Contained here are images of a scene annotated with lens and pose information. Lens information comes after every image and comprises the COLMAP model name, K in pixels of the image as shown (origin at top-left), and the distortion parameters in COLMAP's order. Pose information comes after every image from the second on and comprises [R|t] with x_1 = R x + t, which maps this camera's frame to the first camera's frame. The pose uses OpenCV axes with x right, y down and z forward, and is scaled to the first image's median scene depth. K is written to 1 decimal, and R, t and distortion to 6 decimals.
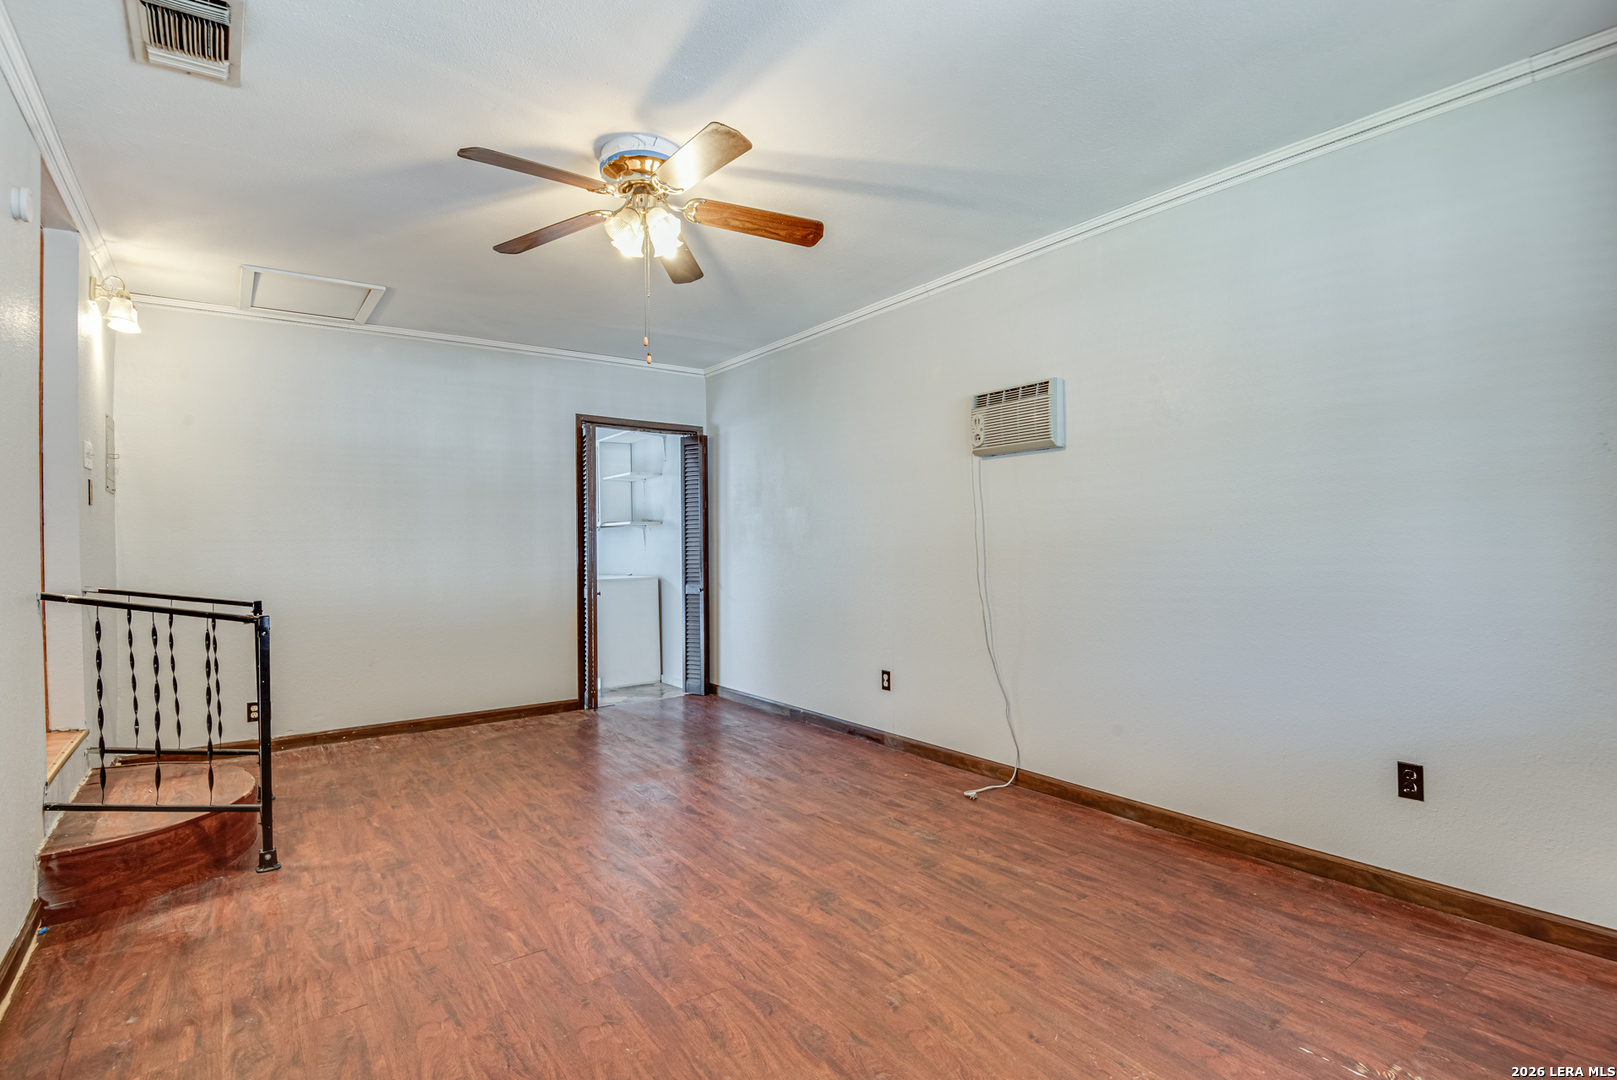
lens RADIAL K [[815.5, 0, 808.5], [0, 815.5, 540.0], [0, 0, 1]] dist [0.014832, -0.028992]
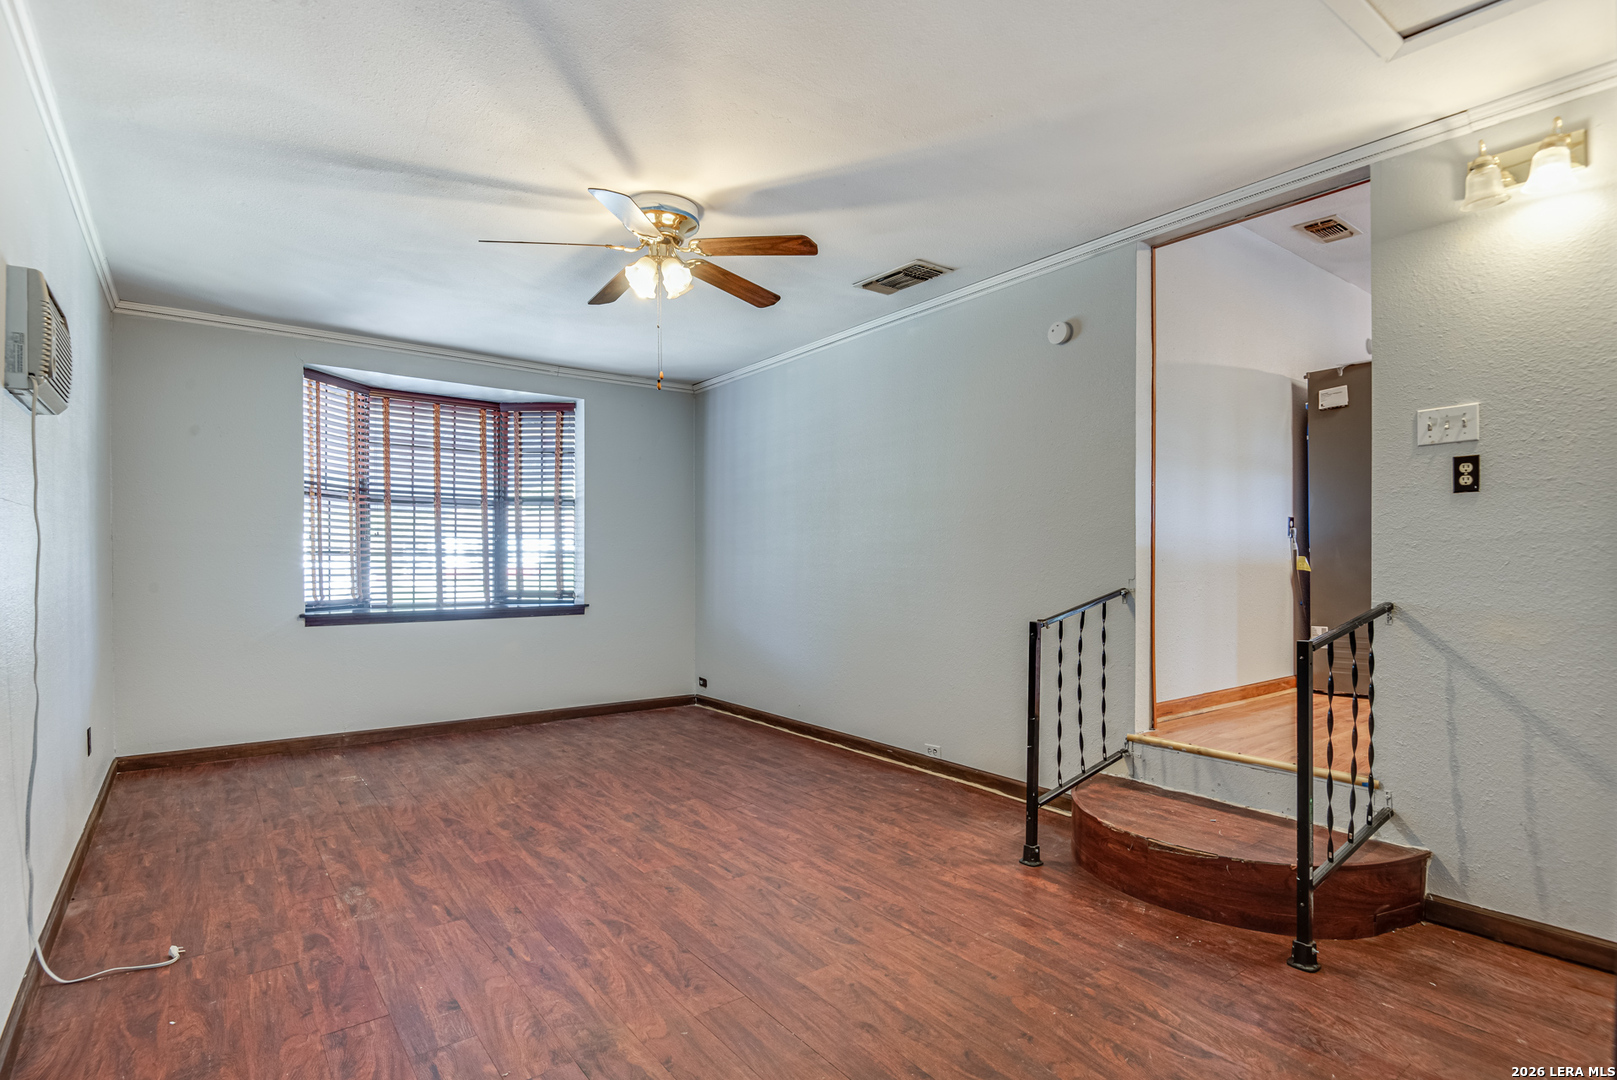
lens RADIAL K [[815.5, 0, 808.5], [0, 815.5, 540.0], [0, 0, 1]] dist [0.014832, -0.028992]
pose [[-0.999772, 0.011038, -0.018273, -0.393923], [0.011445, 0.999686, -0.022287, 0.009114], [0.018022, -0.022491, -0.999585, 2.234921]]
